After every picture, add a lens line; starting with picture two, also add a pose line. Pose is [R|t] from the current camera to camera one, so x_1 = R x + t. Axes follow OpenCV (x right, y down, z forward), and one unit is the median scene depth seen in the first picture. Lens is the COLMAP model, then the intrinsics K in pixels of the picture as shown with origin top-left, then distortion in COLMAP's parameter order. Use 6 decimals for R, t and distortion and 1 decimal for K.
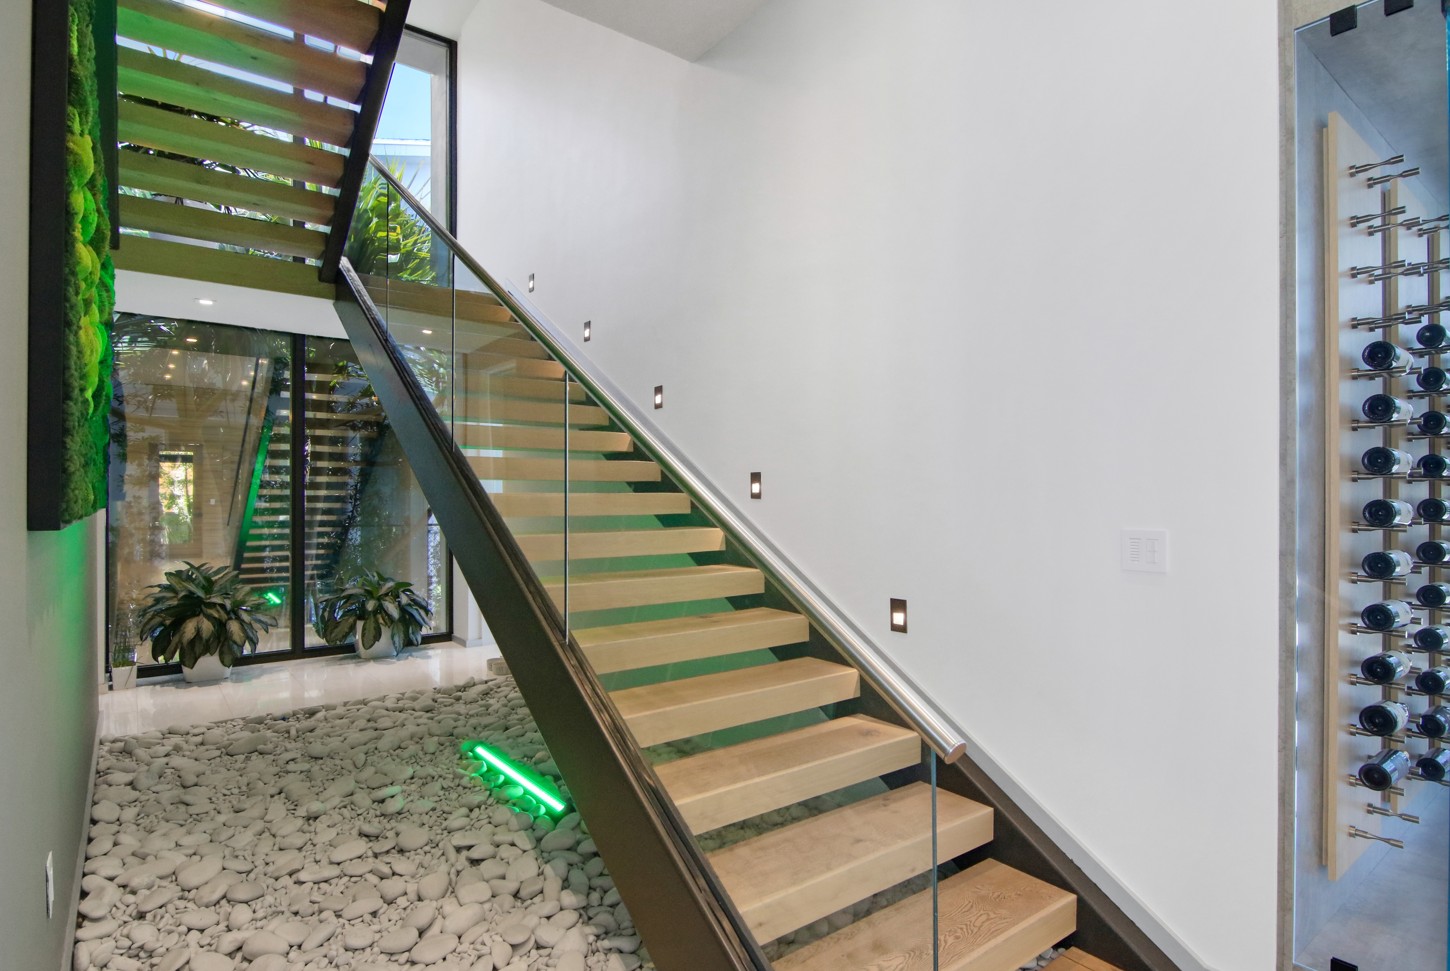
lens RADIAL K [[760.8, 0, 729.8], [0, 760.8, 492.9], [0, 0, 1]] dist [0.001059, -0.001955]
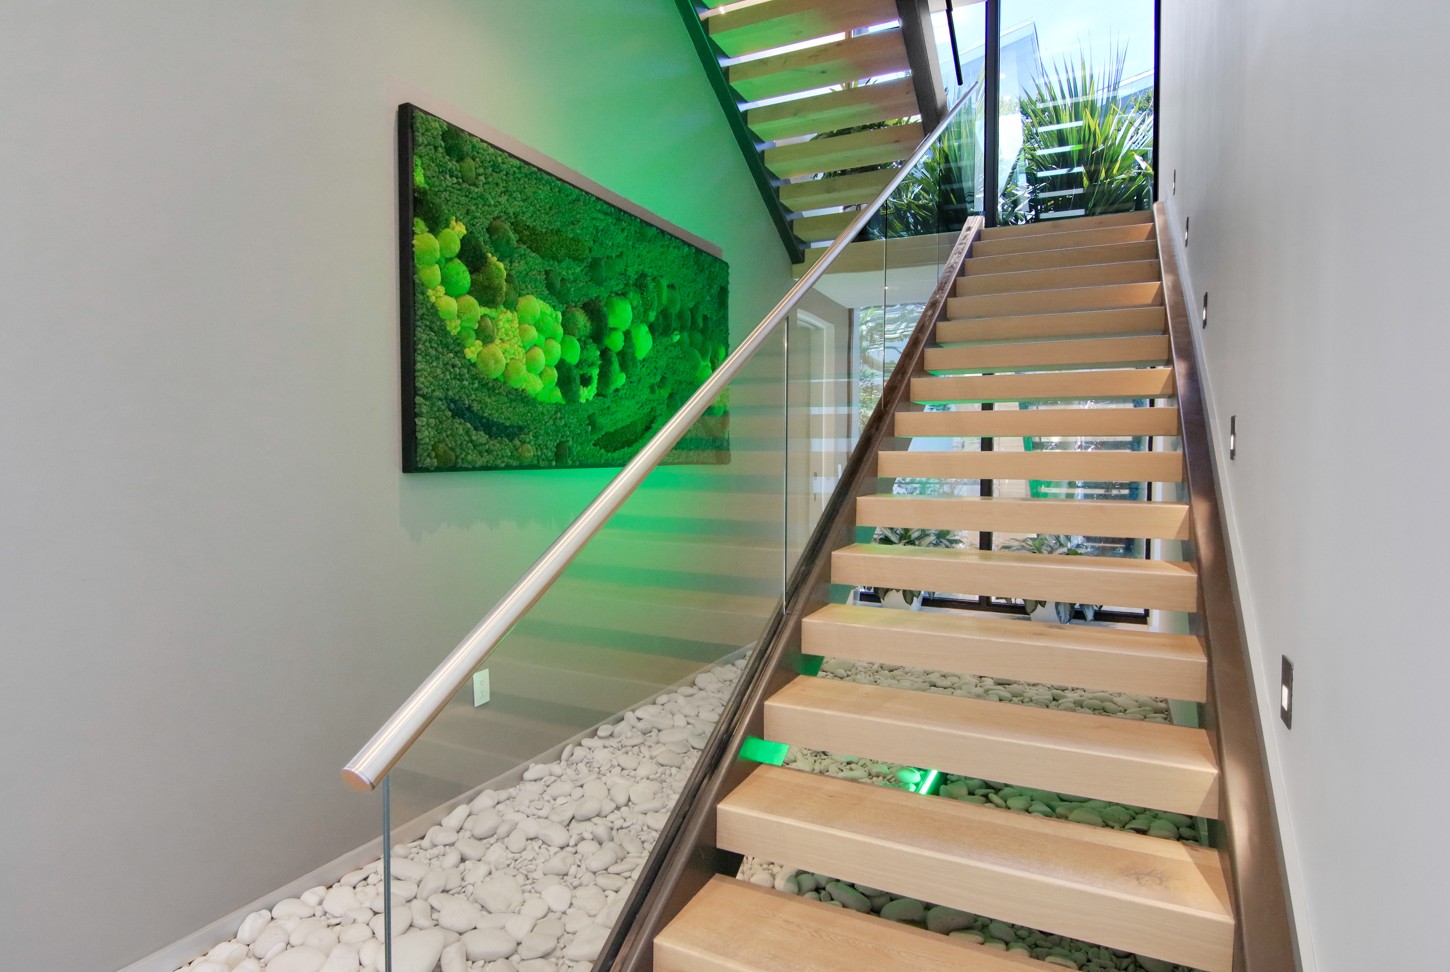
lens RADIAL K [[792.2, 0, 726.3], [0, 792.2, 481.9], [0, 0, 1]] dist [-0.003708, -0.000603]
pose [[0.444746, 0.032662, -0.895061, 0.496811], [0.000305, 0.999329, 0.036619, 0.001955], [0.895657, -0.016559, 0.444437, 0.412145]]
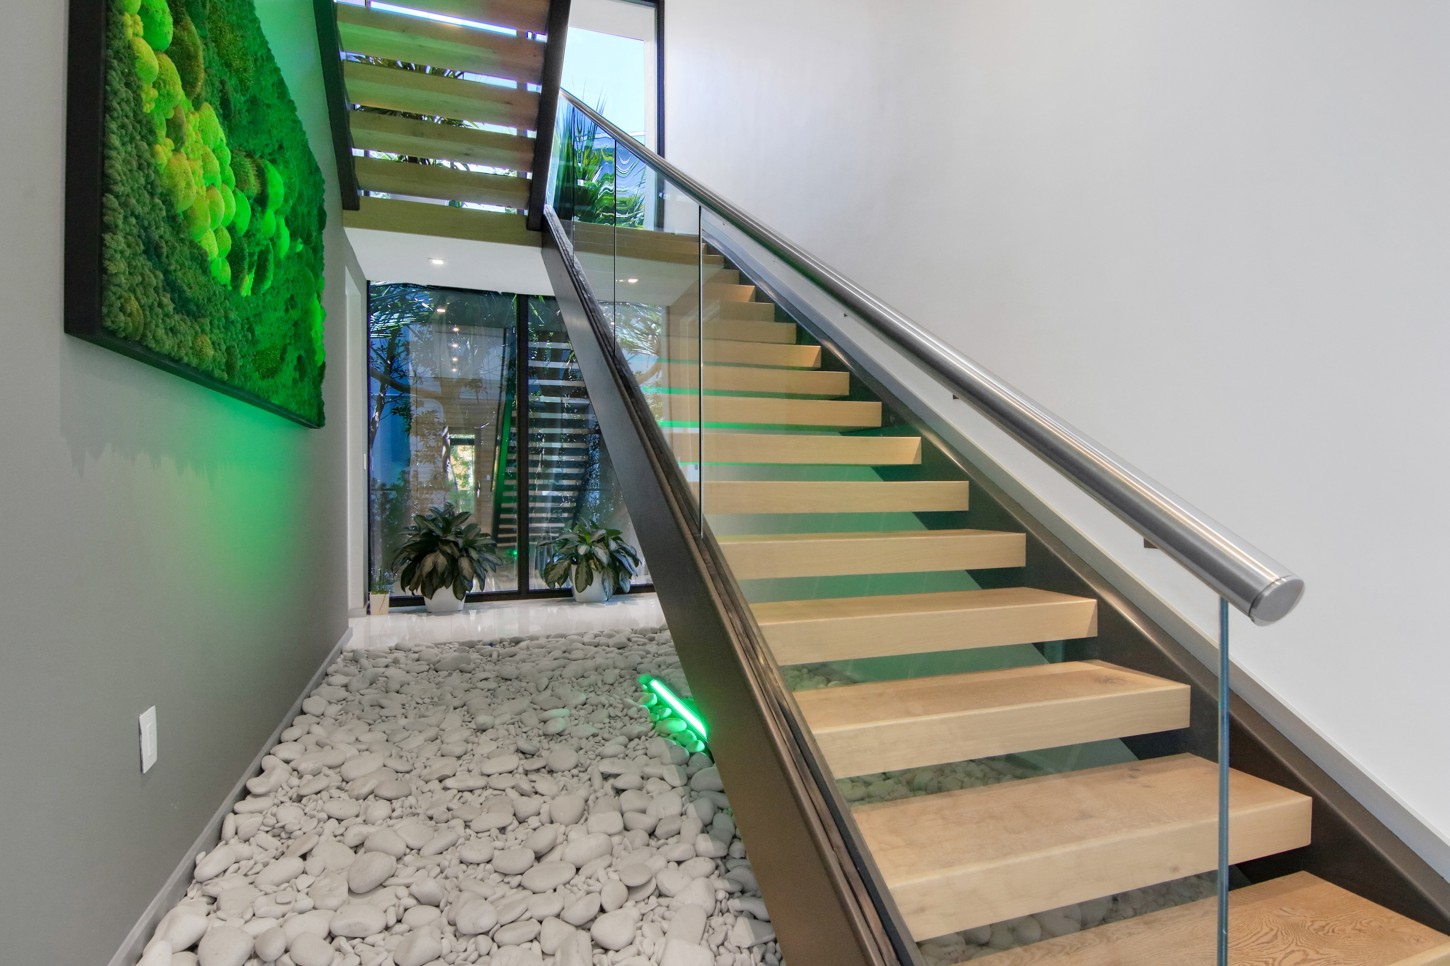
lens RADIAL K [[745.5, 0, 727.2], [0, 745.5, 487.2], [0, 0, 1]] dist [-0.008261, -0.001871]
pose [[0.952961, -0.002202, -0.303086, 0.045882], [0.004984, 0.999952, 0.008403, 0.110295], [0.303053, -0.009518, 0.952926, 0.191276]]
